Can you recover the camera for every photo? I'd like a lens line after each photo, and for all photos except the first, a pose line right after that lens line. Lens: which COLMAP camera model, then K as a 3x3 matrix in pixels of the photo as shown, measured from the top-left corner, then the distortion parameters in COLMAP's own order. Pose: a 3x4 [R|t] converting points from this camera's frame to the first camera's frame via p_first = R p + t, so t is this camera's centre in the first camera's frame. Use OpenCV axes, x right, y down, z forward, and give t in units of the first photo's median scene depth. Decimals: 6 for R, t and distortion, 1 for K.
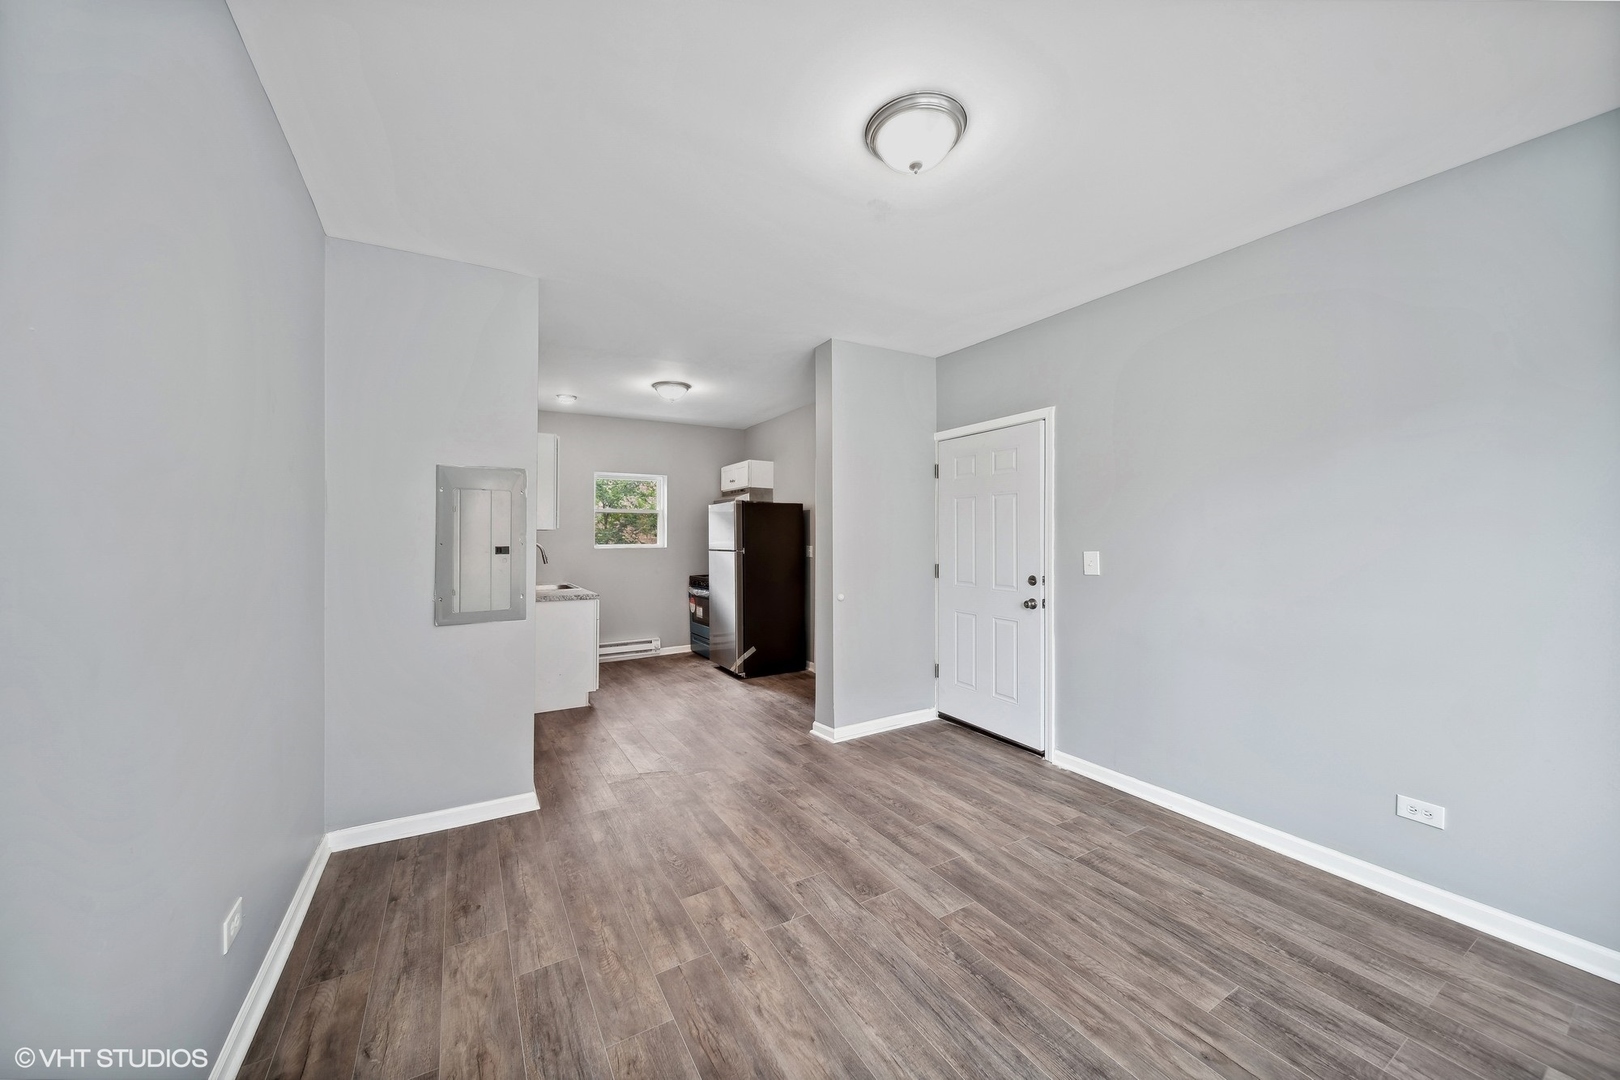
lens RADIAL K [[582.2, 0, 797.9], [0, 582.2, 527.8], [0, 0, 1]] dist [0.002213, -0.000274]
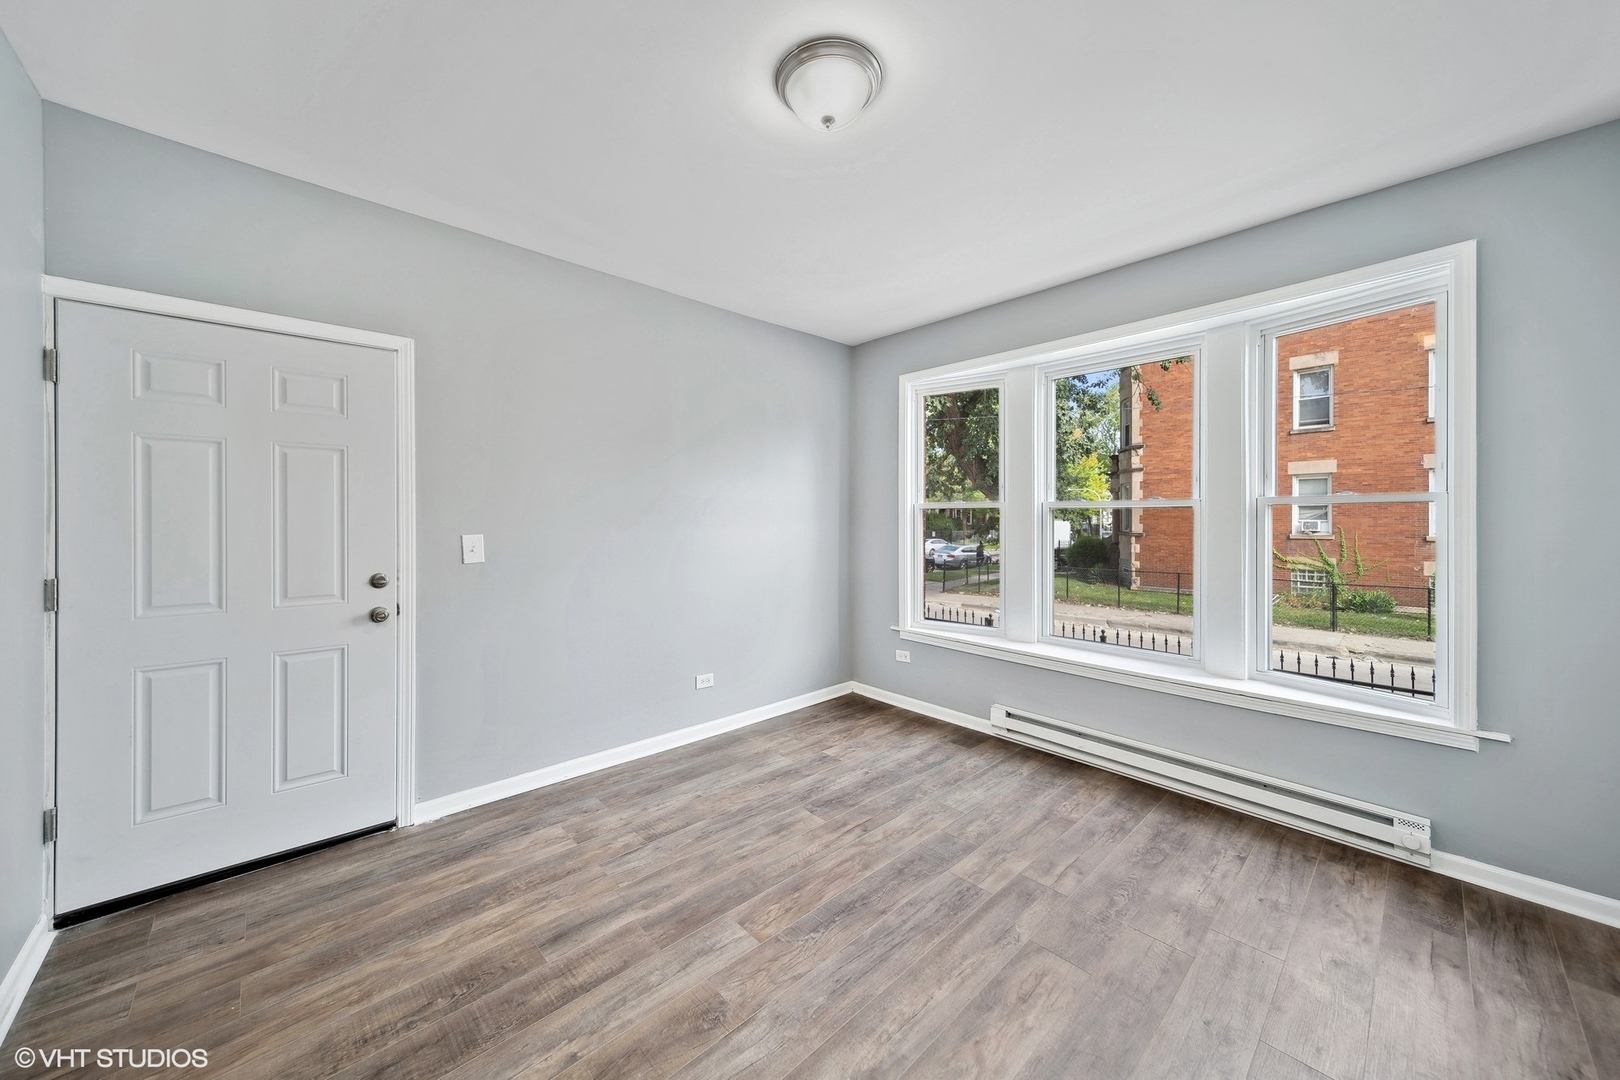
lens RADIAL K [[582.2, 0, 797.9], [0, 582.2, 527.8], [0, 0, 1]] dist [0.002213, -0.000274]
pose [[-0.217269, -0.016123, 0.975979, -0.535700], [-0.010859, 0.999842, 0.014100, 0.018858], [-0.976051, -0.007534, -0.217410, 0.971629]]
